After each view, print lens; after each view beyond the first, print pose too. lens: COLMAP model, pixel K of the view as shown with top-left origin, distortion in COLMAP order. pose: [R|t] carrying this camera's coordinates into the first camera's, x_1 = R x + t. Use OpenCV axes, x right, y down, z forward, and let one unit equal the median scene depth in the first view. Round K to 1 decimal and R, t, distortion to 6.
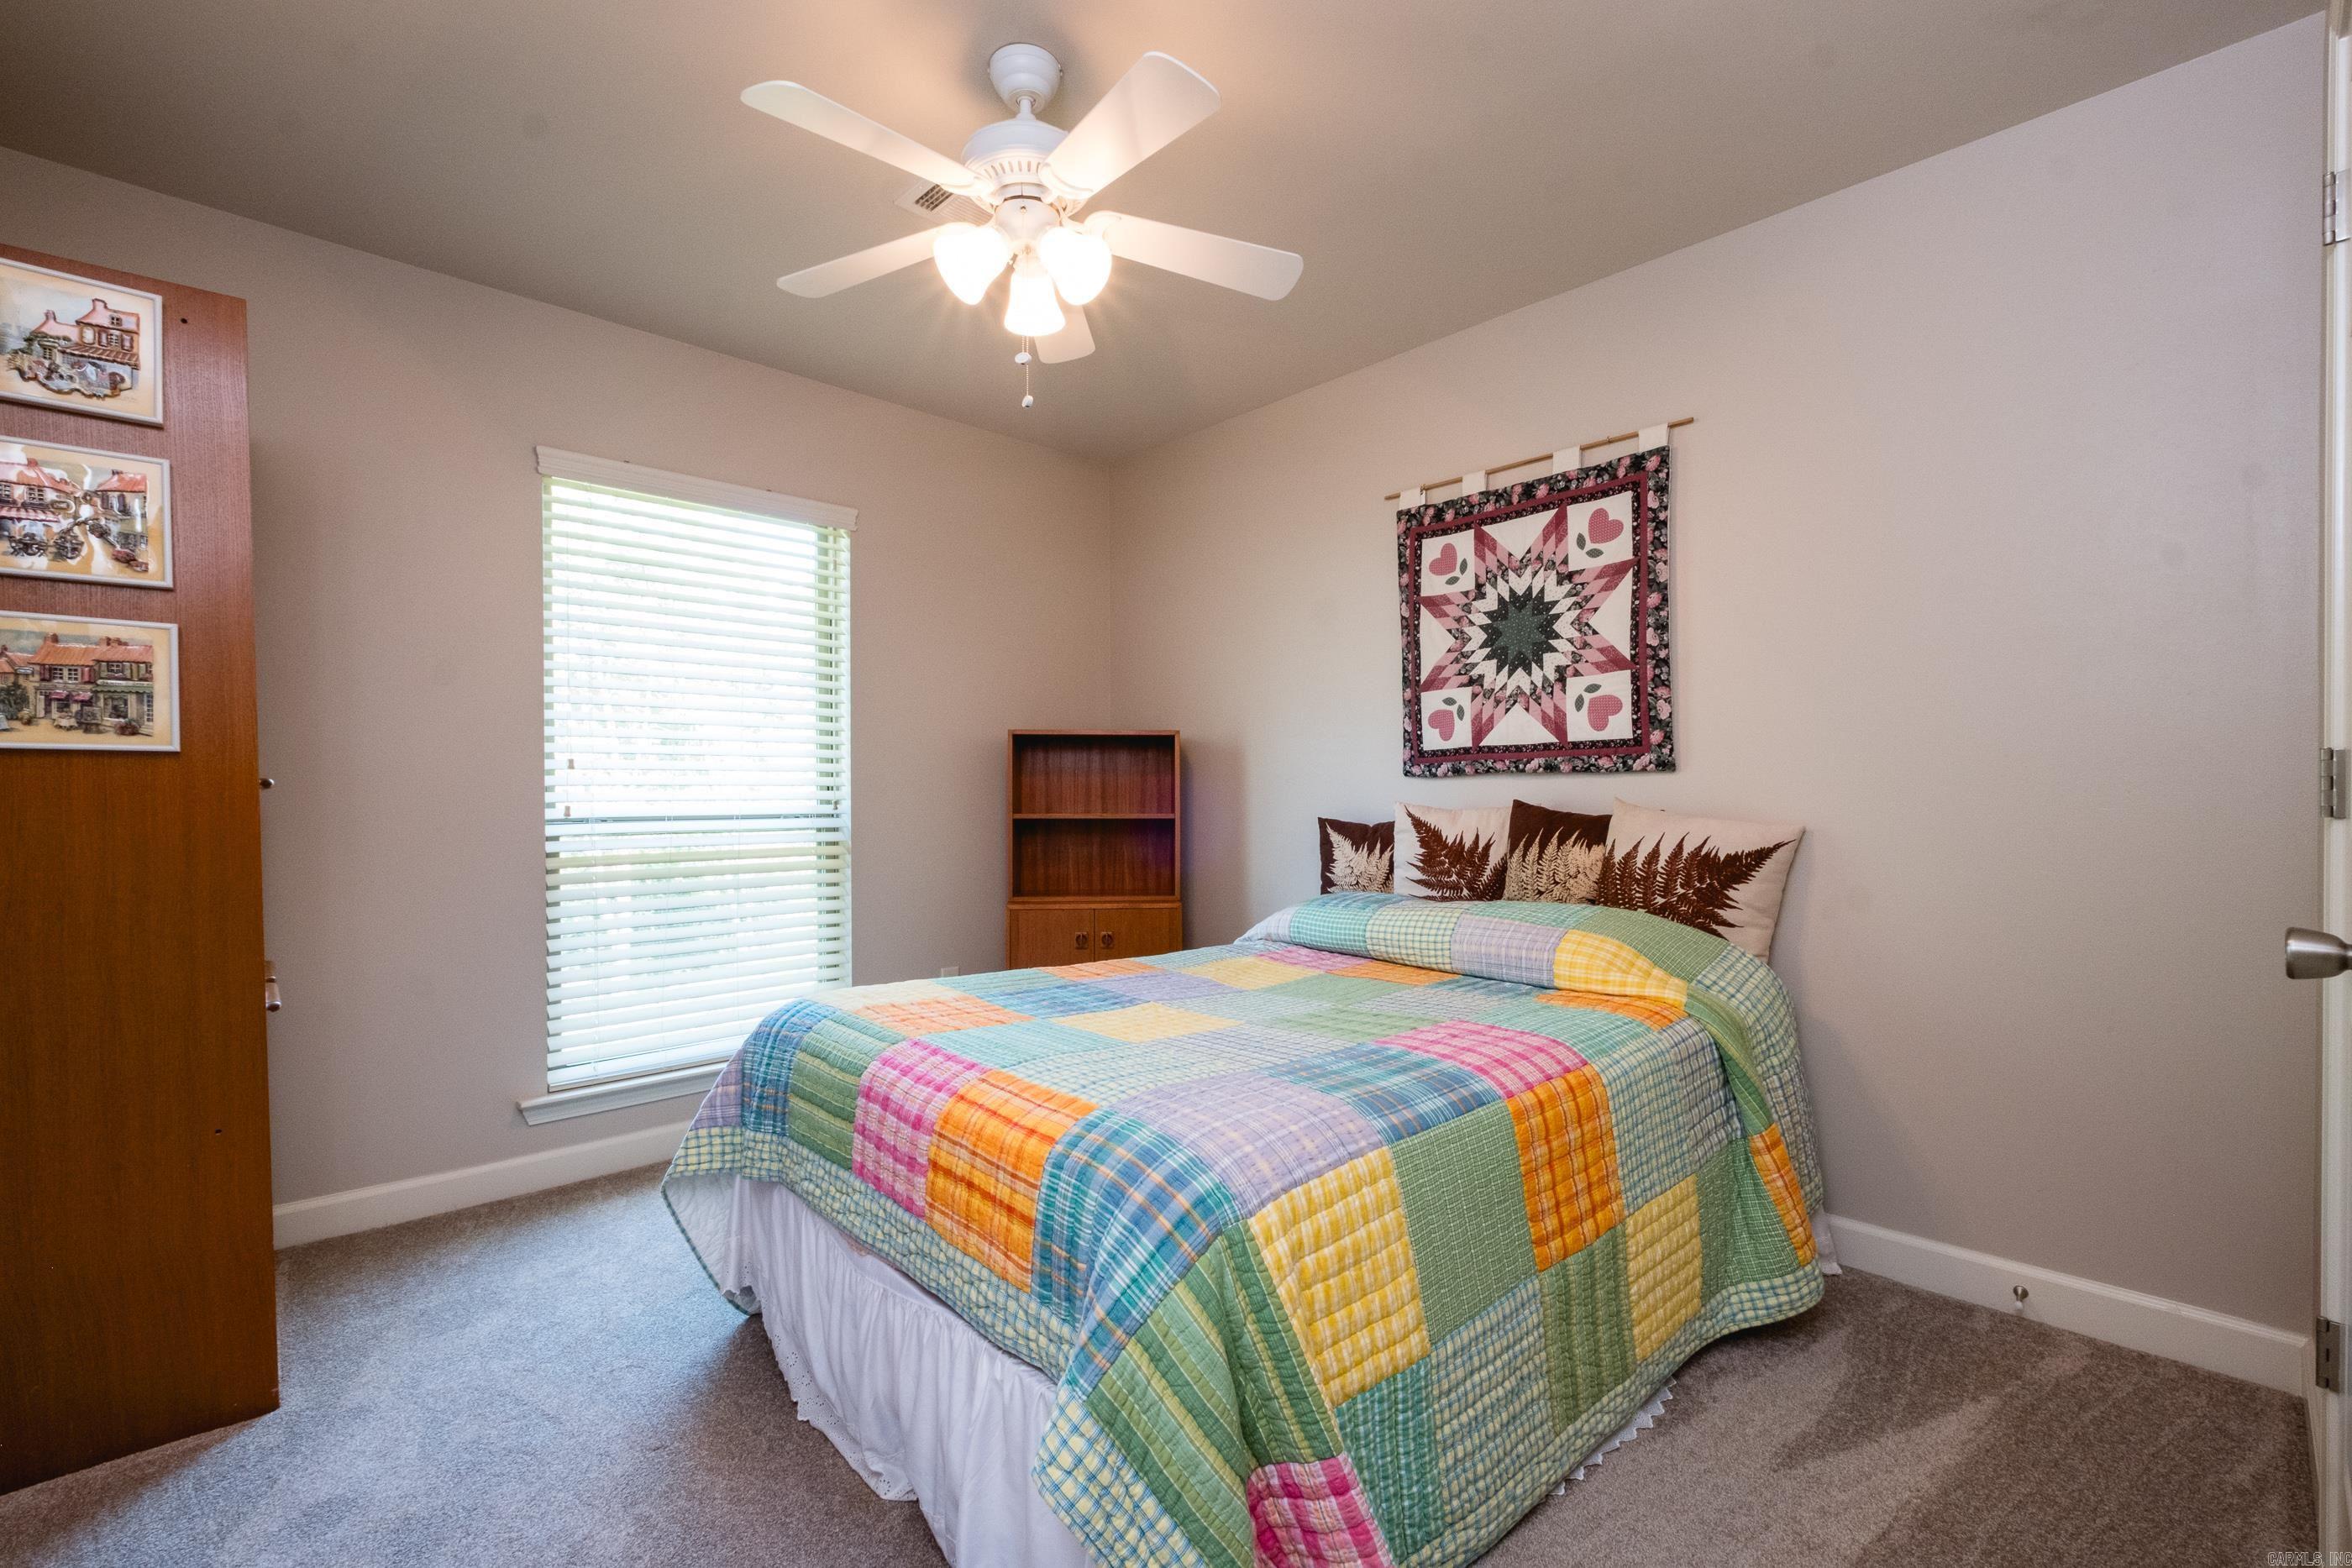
lens RADIAL K [[1019.6, 0, 1173.6], [0, 1019.6, 804.6], [0, 0, 1]] dist [0.002711, 0.000599]
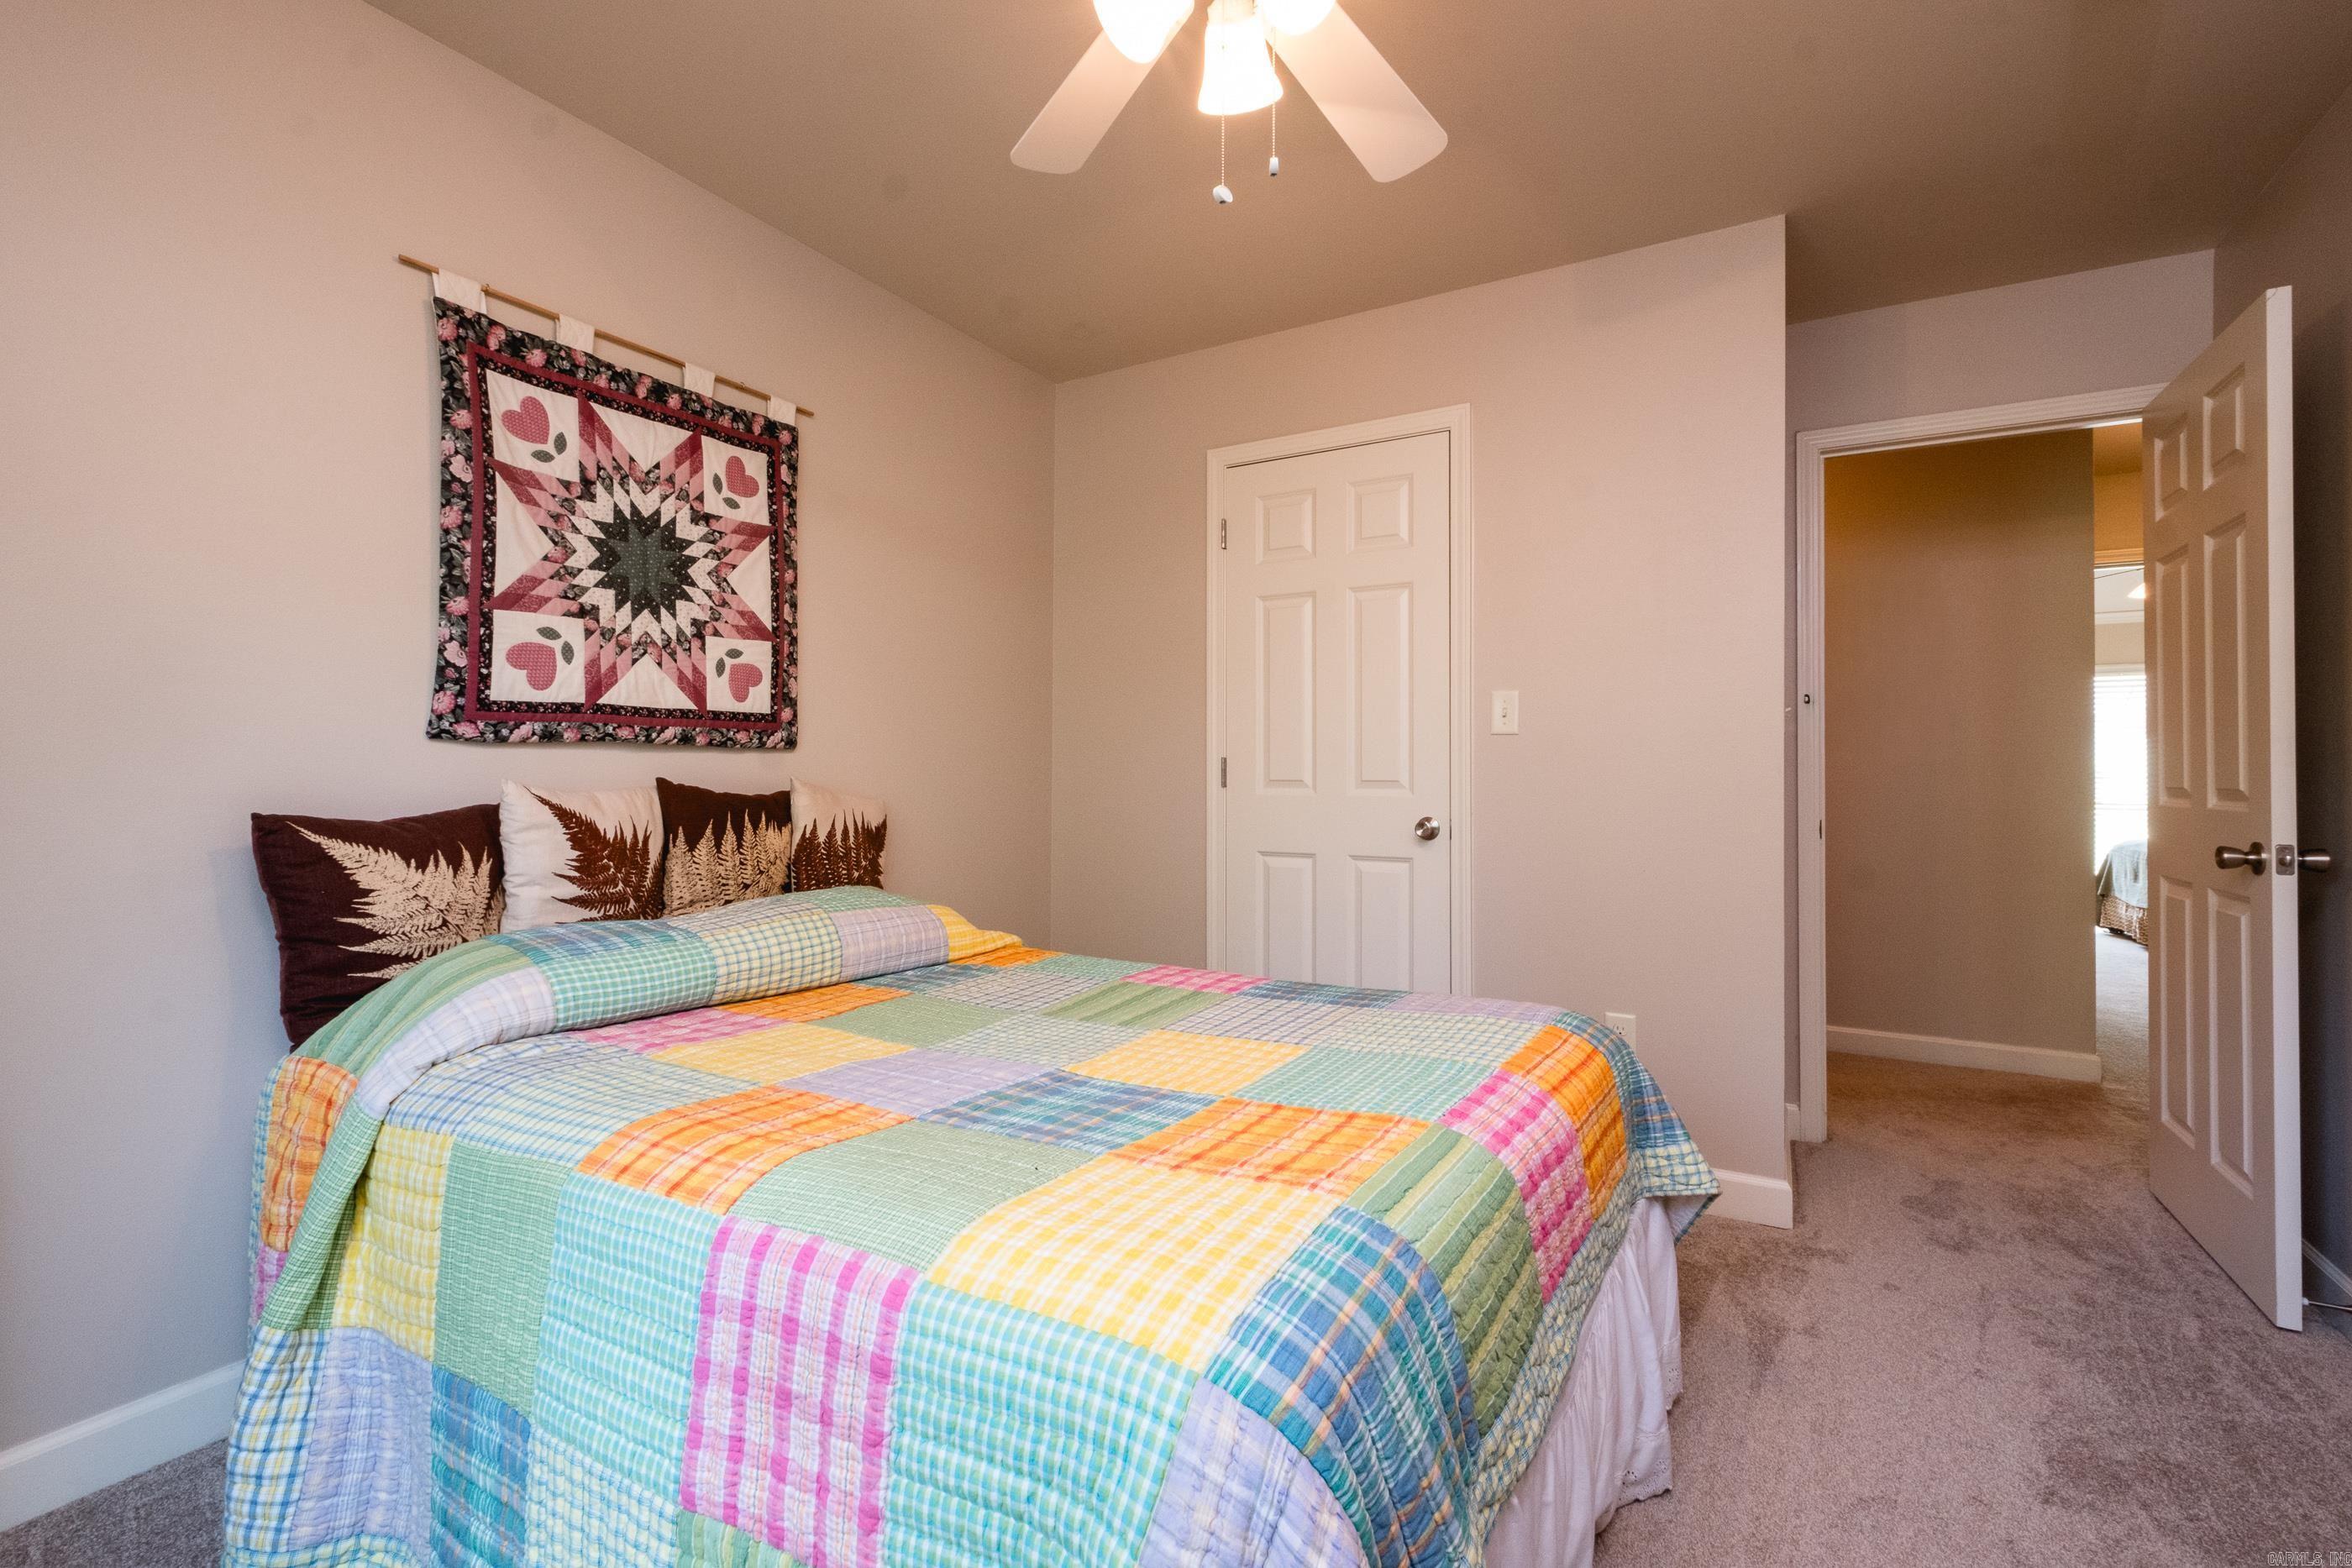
lens RADIAL K [[1055.5, 0, 1192.1], [0, 1055.5, 756.3], [0, 0, 1]] dist [-0.000788, -0.001564]
pose [[-0.312444, 0.022348, 0.949673, -0.557021], [0.005664, 0.999749, -0.021662, -0.001530], [-0.949919, -0.001389, -0.312492, 0.853875]]
